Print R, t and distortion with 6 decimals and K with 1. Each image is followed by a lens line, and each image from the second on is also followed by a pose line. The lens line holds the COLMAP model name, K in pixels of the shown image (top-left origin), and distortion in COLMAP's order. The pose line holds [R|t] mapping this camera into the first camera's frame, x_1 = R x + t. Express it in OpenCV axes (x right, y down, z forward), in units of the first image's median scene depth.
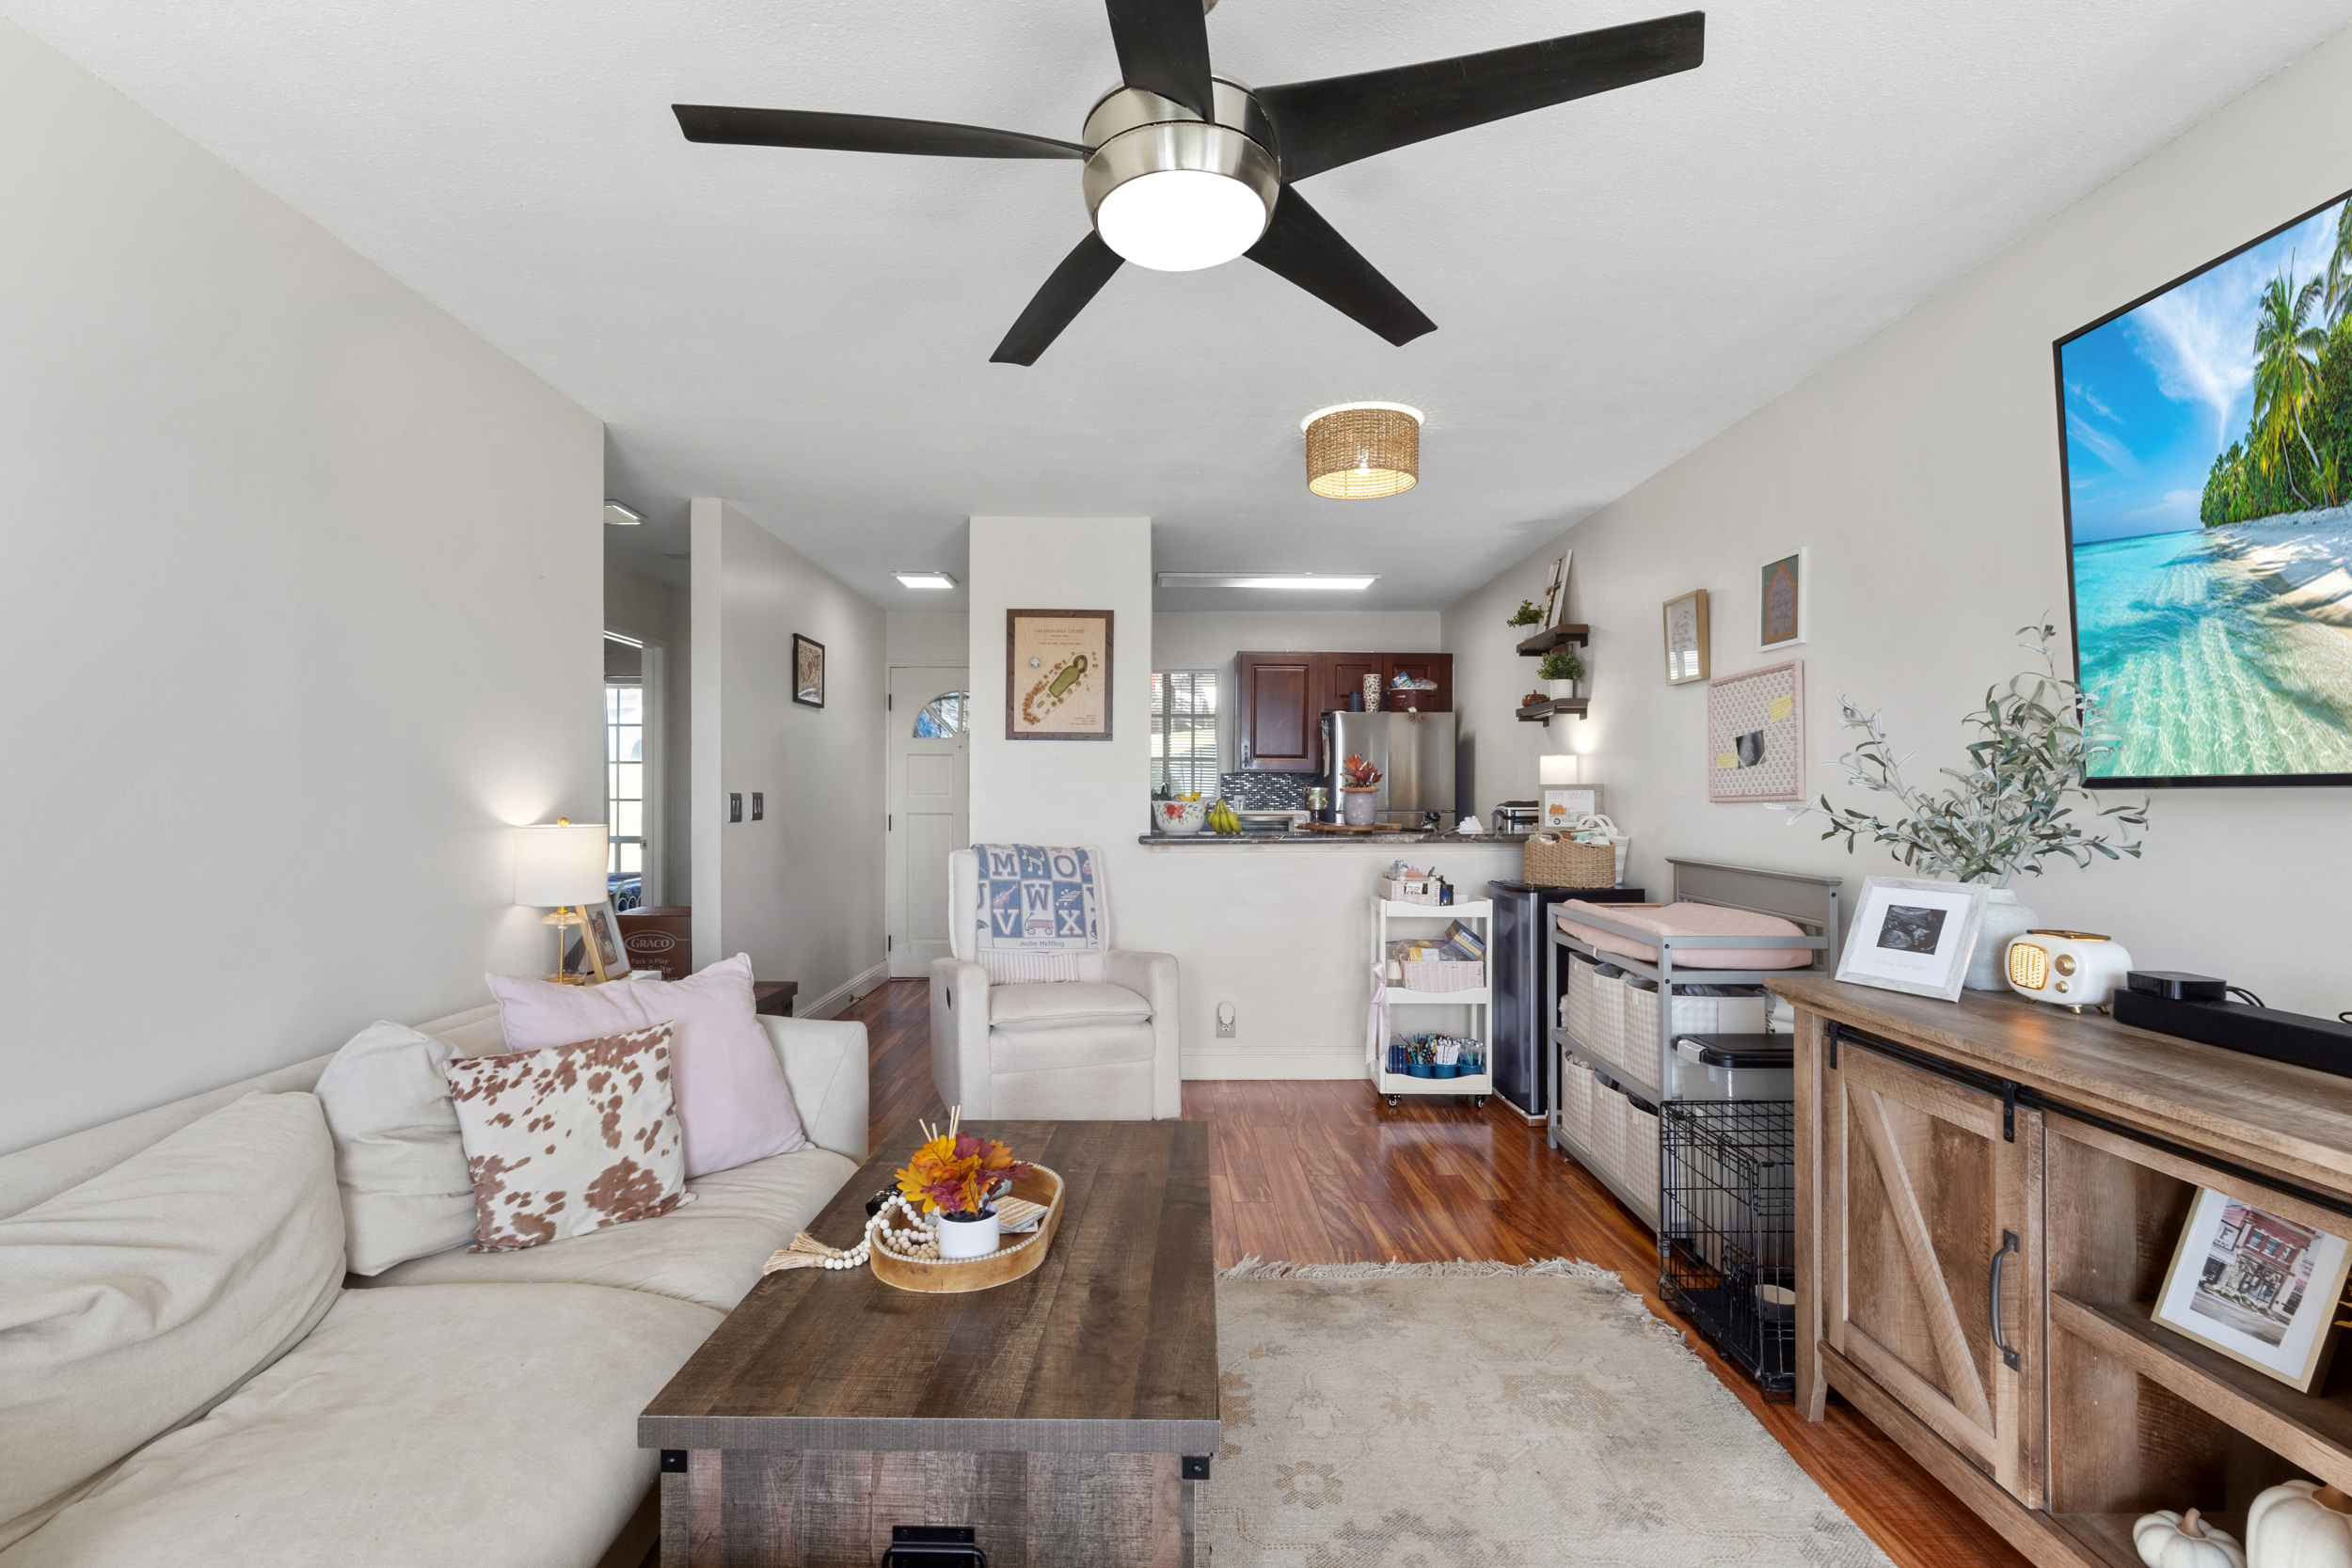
lens RADIAL K [[1079.5, 0, 1175.5], [0, 1079.5, 780.5], [0, 0, 1]] dist [0.007362, -0.001413]
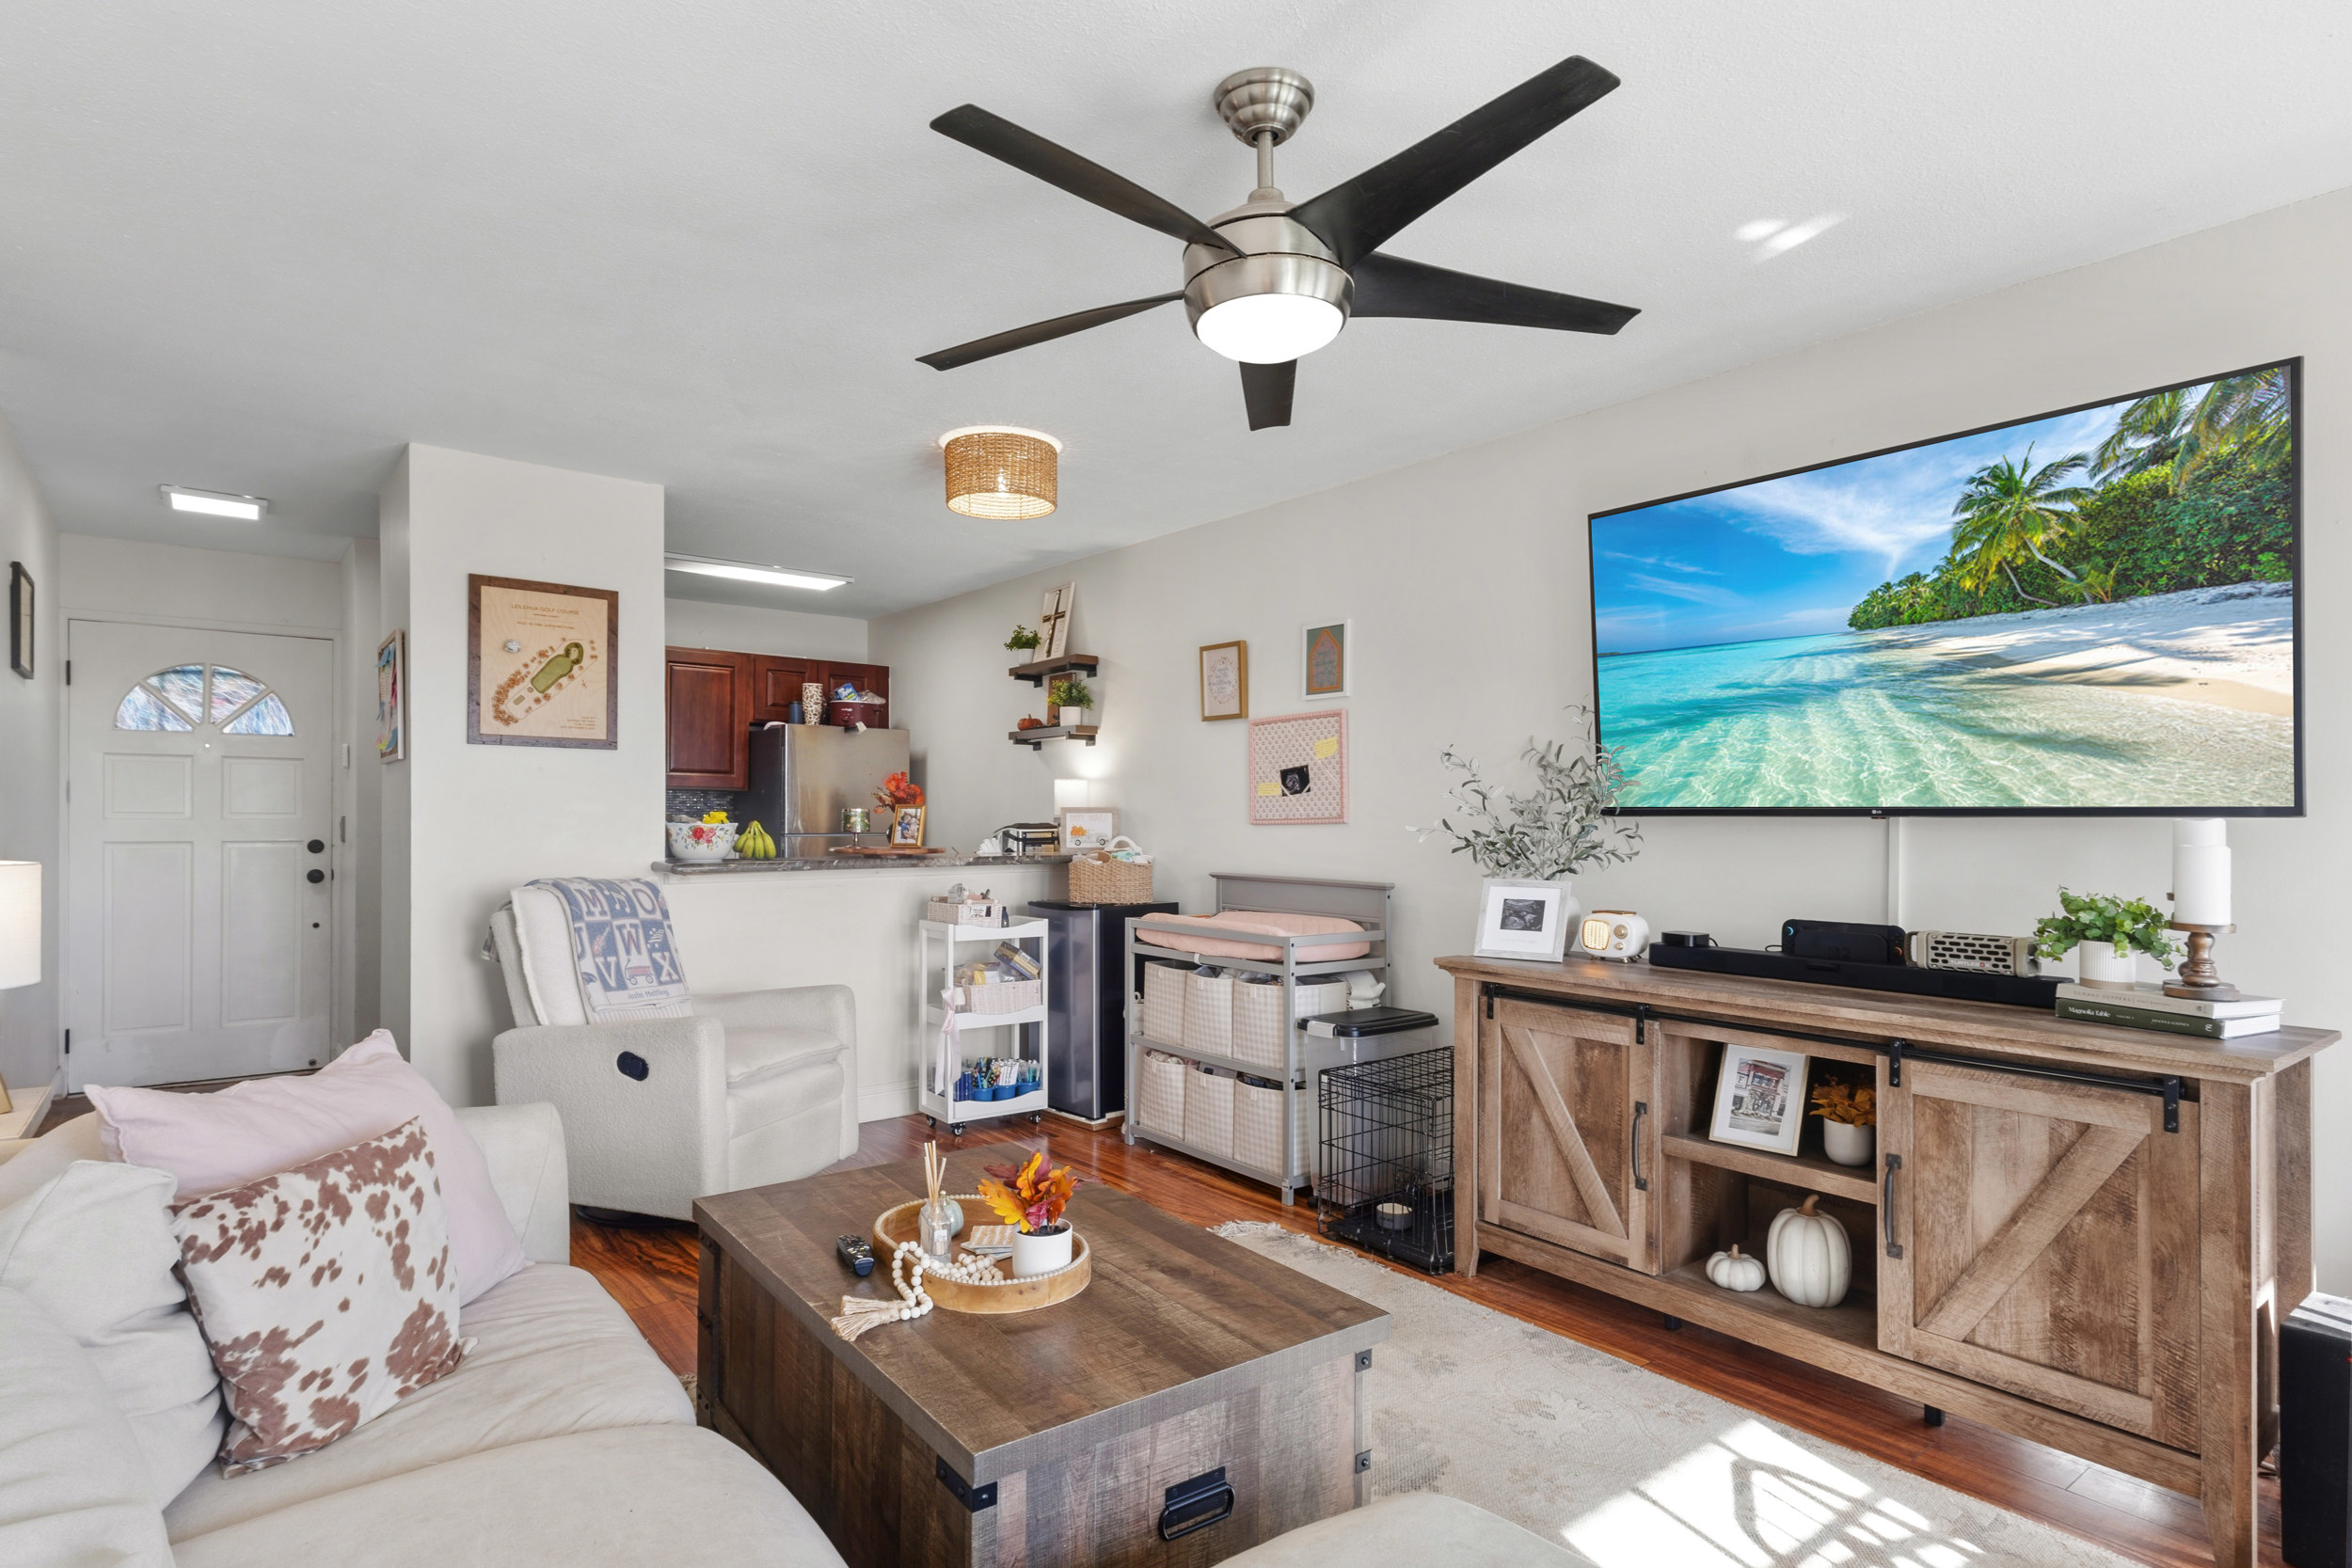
lens RADIAL K [[1209.8, 0, 1177.1], [0, 1209.8, 796.5], [0, 0, 1]] dist [0.019940, -0.000526]
pose [[0.799419, 0.013305, 0.600627, -0.612395], [-0.012112, 0.999908, -0.006028, -0.002081], [-0.600652, -0.002456, 0.799507, 0.007510]]
